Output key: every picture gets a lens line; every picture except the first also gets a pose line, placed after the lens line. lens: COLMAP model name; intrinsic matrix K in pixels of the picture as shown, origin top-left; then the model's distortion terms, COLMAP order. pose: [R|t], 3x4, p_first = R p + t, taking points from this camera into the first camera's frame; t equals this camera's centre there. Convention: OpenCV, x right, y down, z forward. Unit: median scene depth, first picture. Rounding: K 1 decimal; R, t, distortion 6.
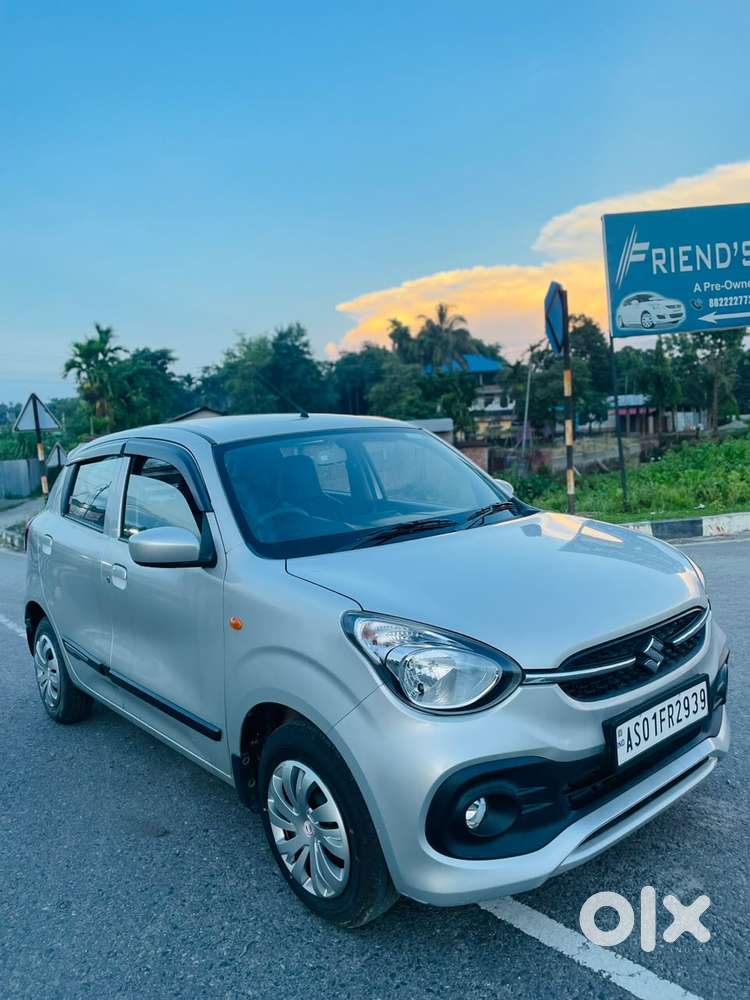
lens RADIAL K [[751.5, 0, 379.1], [0, 751.5, 500.3], [0, 0, 1]] dist [0.085579, -0.104014]
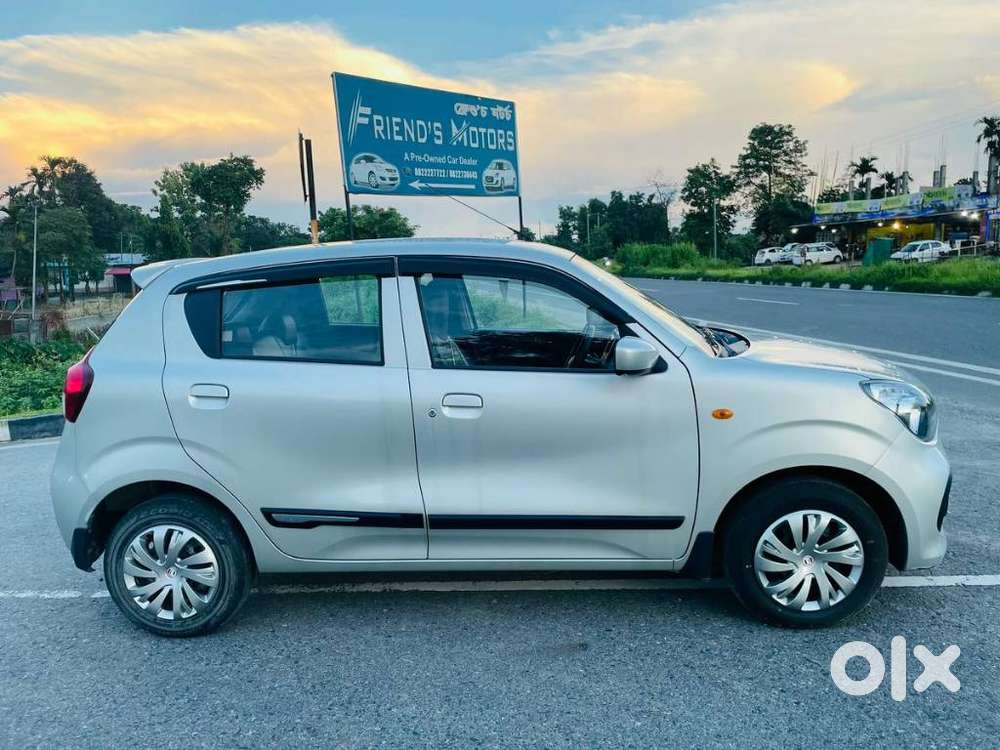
lens RADIAL K [[751.5, 0, 503.7], [0, 751.5, 374.6], [0, 0, 1]] dist [0.085579, -0.104014]
pose [[0.698349, -0.068315, 0.712489, -0.309776], [0.057856, 0.997565, 0.038941, 0.010184], [-0.713415, 0.014028, 0.700601, 0.109765]]
